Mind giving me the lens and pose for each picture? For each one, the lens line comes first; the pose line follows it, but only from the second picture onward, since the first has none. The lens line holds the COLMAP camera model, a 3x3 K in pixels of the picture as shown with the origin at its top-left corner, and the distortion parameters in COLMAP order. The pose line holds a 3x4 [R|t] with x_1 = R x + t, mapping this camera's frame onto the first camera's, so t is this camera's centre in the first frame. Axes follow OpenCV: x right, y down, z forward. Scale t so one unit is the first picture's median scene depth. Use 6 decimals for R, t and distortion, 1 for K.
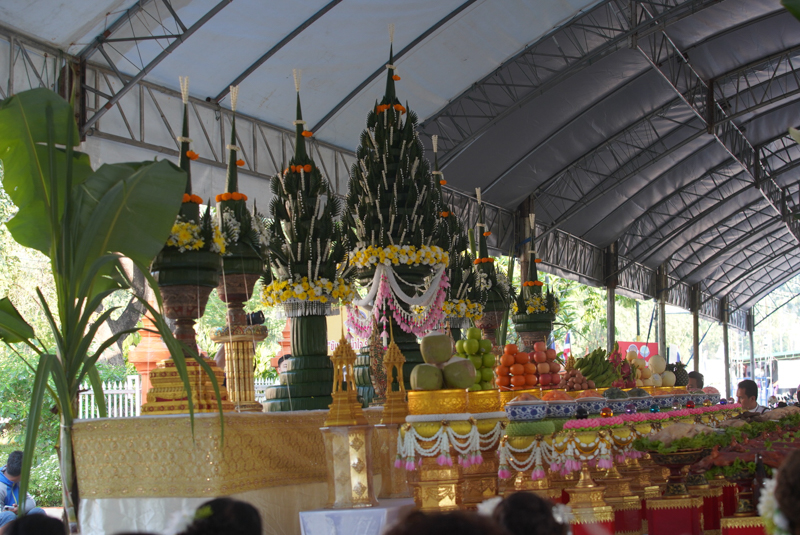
lens RADIAL K [[1661.8, 0, 400.0], [0, 1661.8, 267.5], [0, 0, 1]] dist [-0.259819, -0.126429]
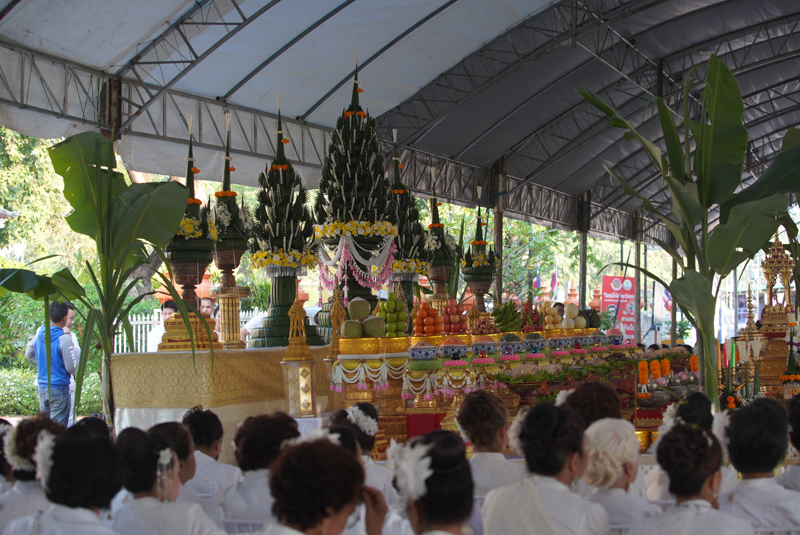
lens RADIAL K [[1631.4, 0, 400.0], [0, 1631.4, 267.5], [0, 0, 1]] dist [-0.276949, -0.014735]
pose [[0.999722, 0.016318, -0.017017, 0.057739], [-0.015479, 0.998713, 0.048305, -0.040947], [0.017784, -0.048028, 0.998688, -0.304379]]
